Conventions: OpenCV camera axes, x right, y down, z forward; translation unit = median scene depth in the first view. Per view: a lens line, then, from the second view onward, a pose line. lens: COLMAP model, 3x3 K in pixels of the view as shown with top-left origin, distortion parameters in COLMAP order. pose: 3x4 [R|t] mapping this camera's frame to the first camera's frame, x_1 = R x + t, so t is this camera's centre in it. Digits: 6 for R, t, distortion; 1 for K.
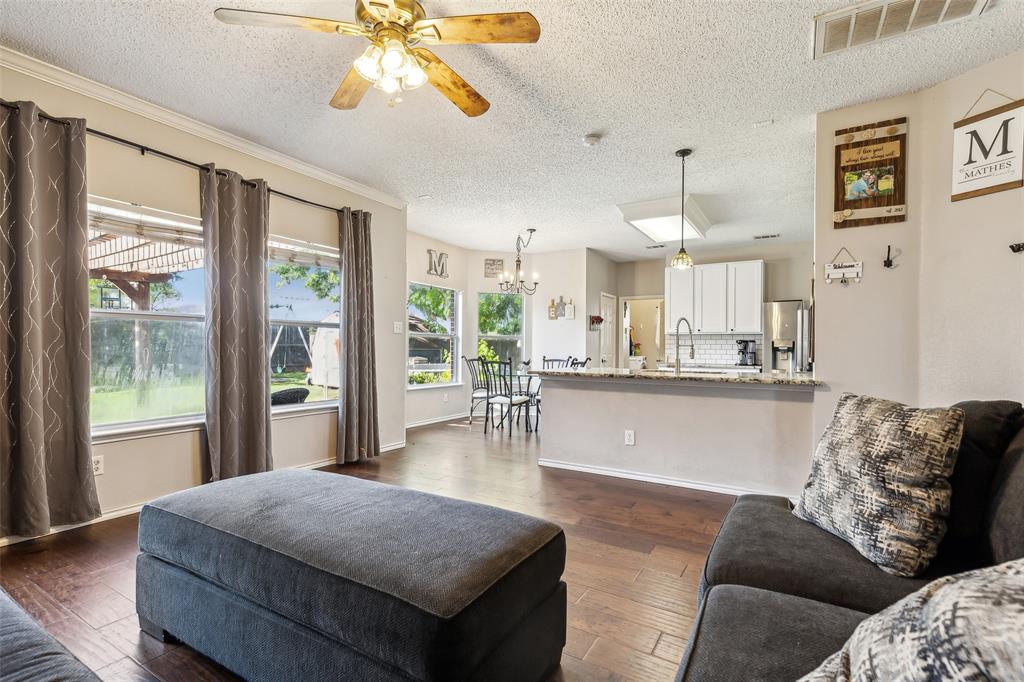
lens RADIAL K [[470.0, 0, 510.4], [0, 470.0, 348.9], [0, 0, 1]] dist [0.012377, -0.000092]
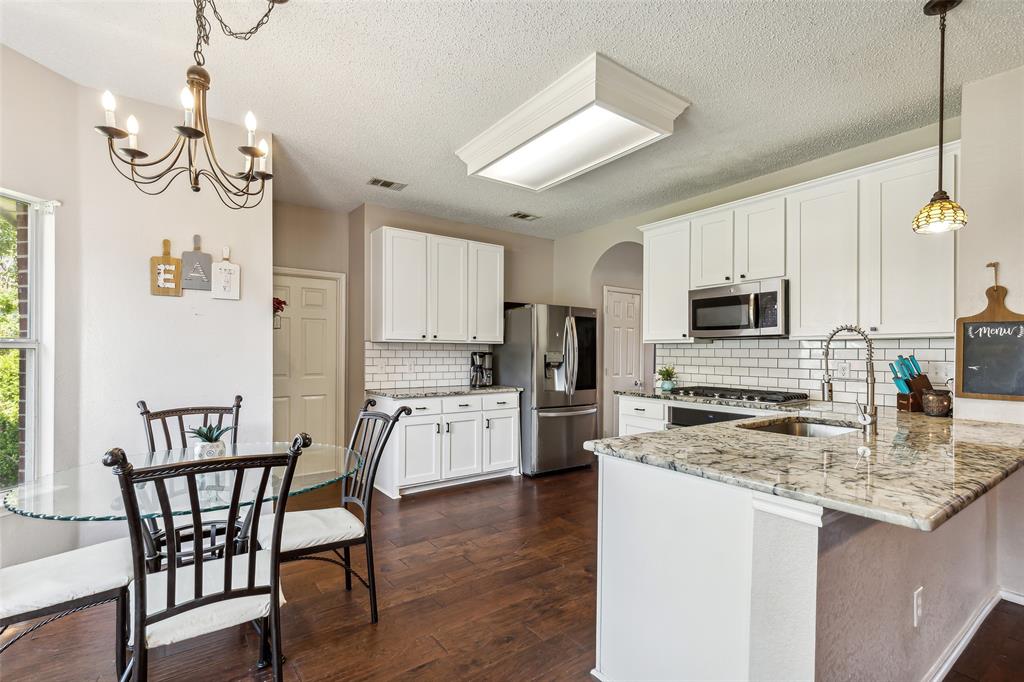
lens RADIAL K [[470.0, 0, 510.4], [0, 470.0, 348.9], [0, 0, 1]] dist [0.012377, -0.000092]
pose [[0.388535, 0.000007, 0.921434, -0.144355], [0.011586, 0.999921, -0.004892, -0.018431], [-0.921361, 0.012577, 0.388504, 0.645987]]
